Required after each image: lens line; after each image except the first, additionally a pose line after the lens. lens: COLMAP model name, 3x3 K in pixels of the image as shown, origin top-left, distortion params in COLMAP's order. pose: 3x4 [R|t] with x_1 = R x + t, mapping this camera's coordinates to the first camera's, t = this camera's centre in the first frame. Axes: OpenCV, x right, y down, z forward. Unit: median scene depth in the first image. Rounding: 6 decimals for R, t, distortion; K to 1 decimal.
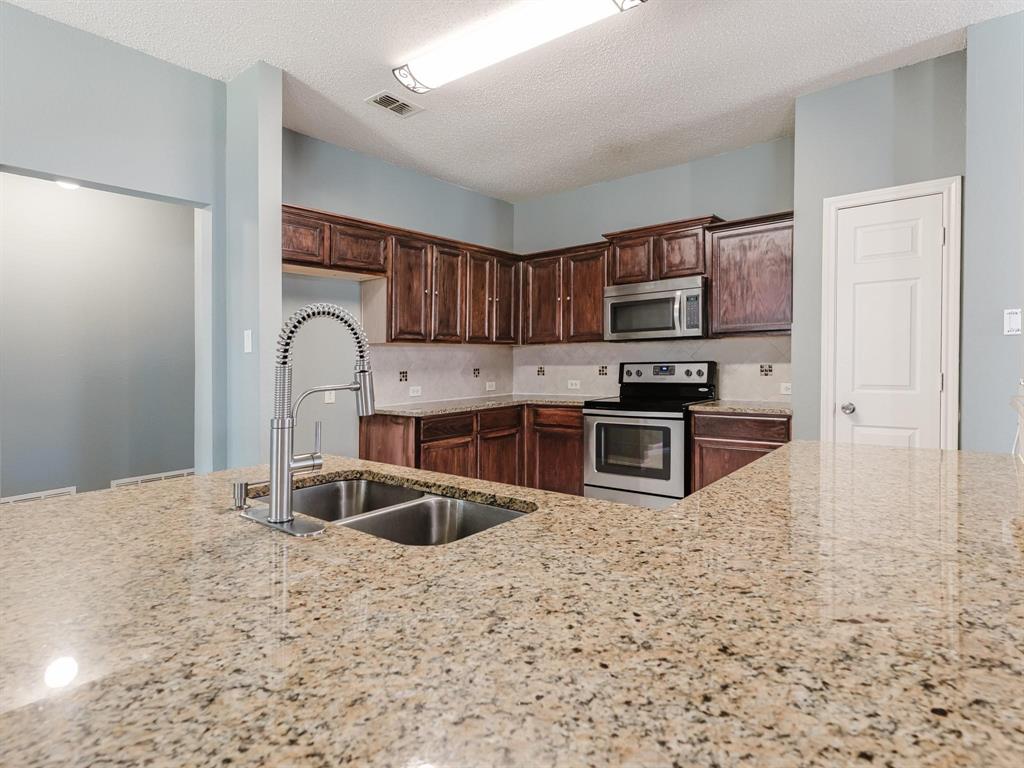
lens RADIAL K [[554.2, 0, 511.1], [0, 554.2, 380.8], [0, 0, 1]] dist [0.001155, 0.000375]
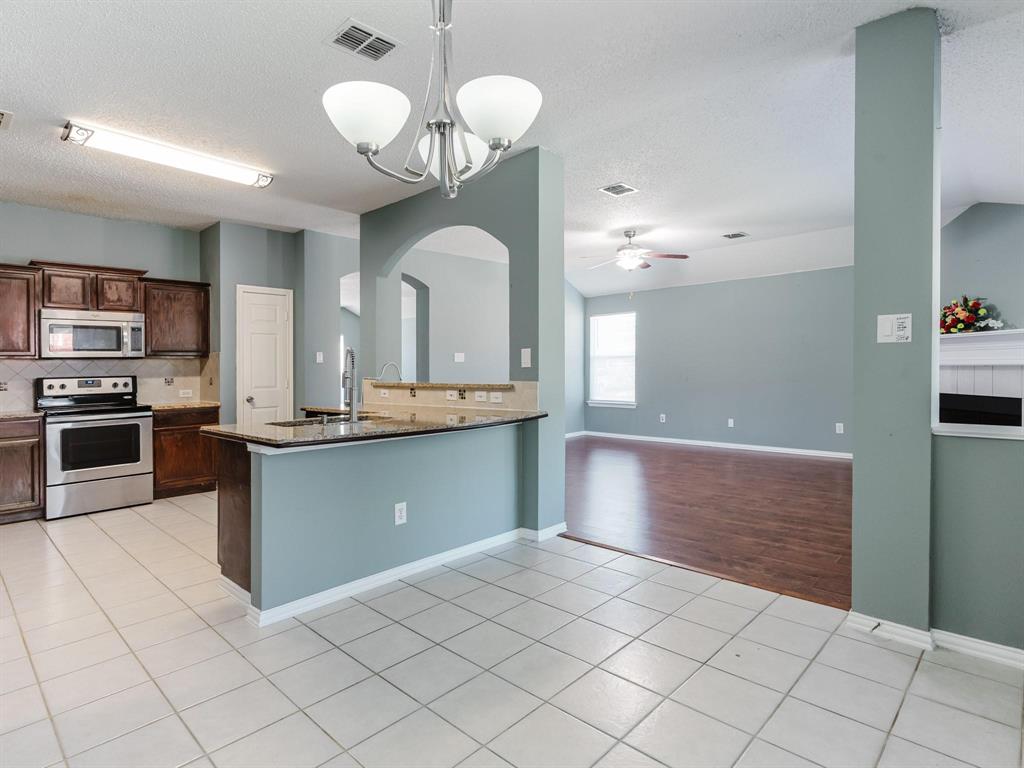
lens RADIAL K [[554.2, 0, 512.1], [0, 554.2, 377.1], [0, 0, 1]] dist [0.001155, 0.000375]
pose [[0.037434, -0.006662, 0.999277, -0.975689], [0.048717, 0.998801, 0.004834, 0.006419], [-0.998111, 0.048501, 0.037714, 0.037759]]
